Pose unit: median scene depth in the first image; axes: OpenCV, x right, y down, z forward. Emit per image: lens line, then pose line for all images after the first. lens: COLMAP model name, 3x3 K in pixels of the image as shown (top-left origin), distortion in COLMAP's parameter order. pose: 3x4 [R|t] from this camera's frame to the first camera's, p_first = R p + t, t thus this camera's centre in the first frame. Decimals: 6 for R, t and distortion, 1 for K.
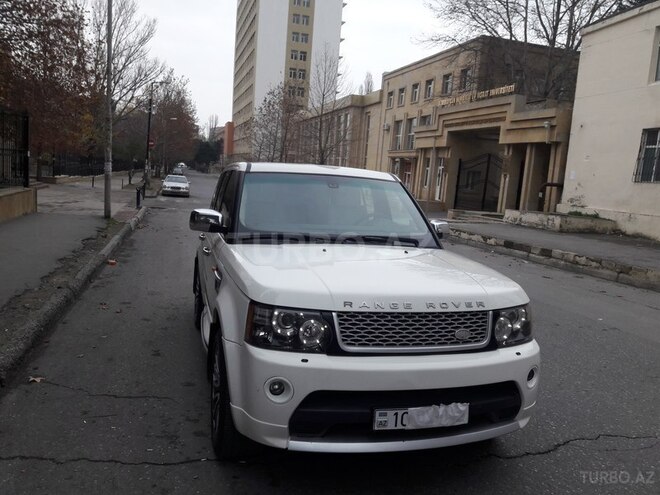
lens RADIAL K [[545.7, 0, 332.9], [0, 545.7, 245.1], [0, 0, 1]] dist [0.097780, -0.200930]
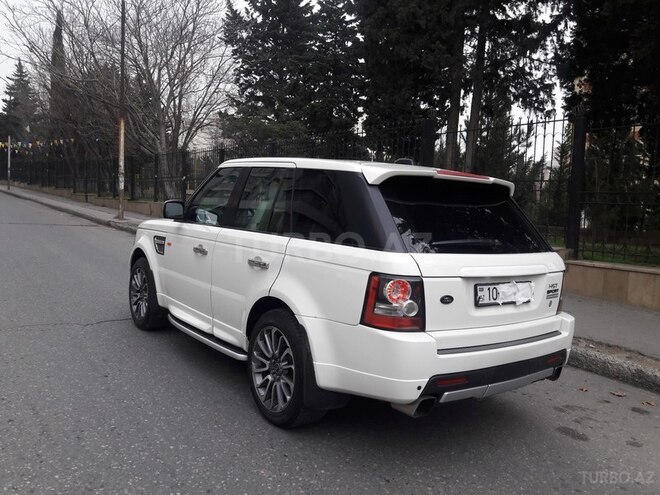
lens RADIAL K [[548.3, 0, 334.5], [0, 548.3, 246.4], [0, 0, 1]] dist [0.039003, -0.079134]
pose [[-0.927107, -0.092072, -0.363312, 0.247030], [-0.164292, 0.971097, 0.173143, -0.163534], [0.336870, 0.220211, -0.915438, 1.783116]]
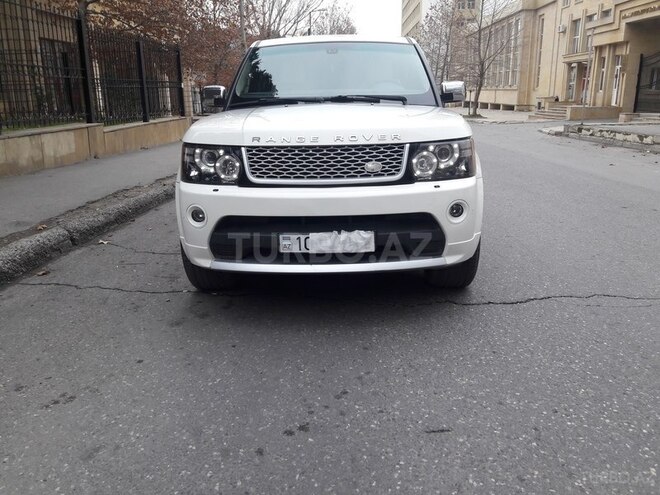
lens RADIAL K [[548.3, 0, 334.5], [0, 548.3, 246.4], [0, 0, 1]] dist [0.039003, -0.079134]
pose [[0.948460, -0.000124, -0.316897, 0.262007], [0.040493, 0.991850, 0.120808, 0.097801], [0.314300, -0.127414, 0.940735, 0.004070]]
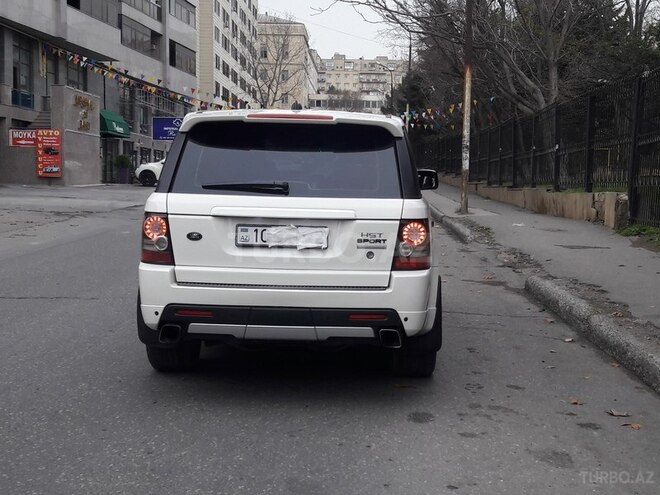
lens RADIAL K [[969.9, 0, 330.0], [0, 969.9, 248.5], [0, 0, 1]] dist [0.213820, -0.111044]
pose [[-0.947285, -0.110542, 0.300717, -0.504665], [-0.044635, 0.974974, 0.217793, -0.253713], [-0.317266, 0.192890, -0.928513, 2.245853]]
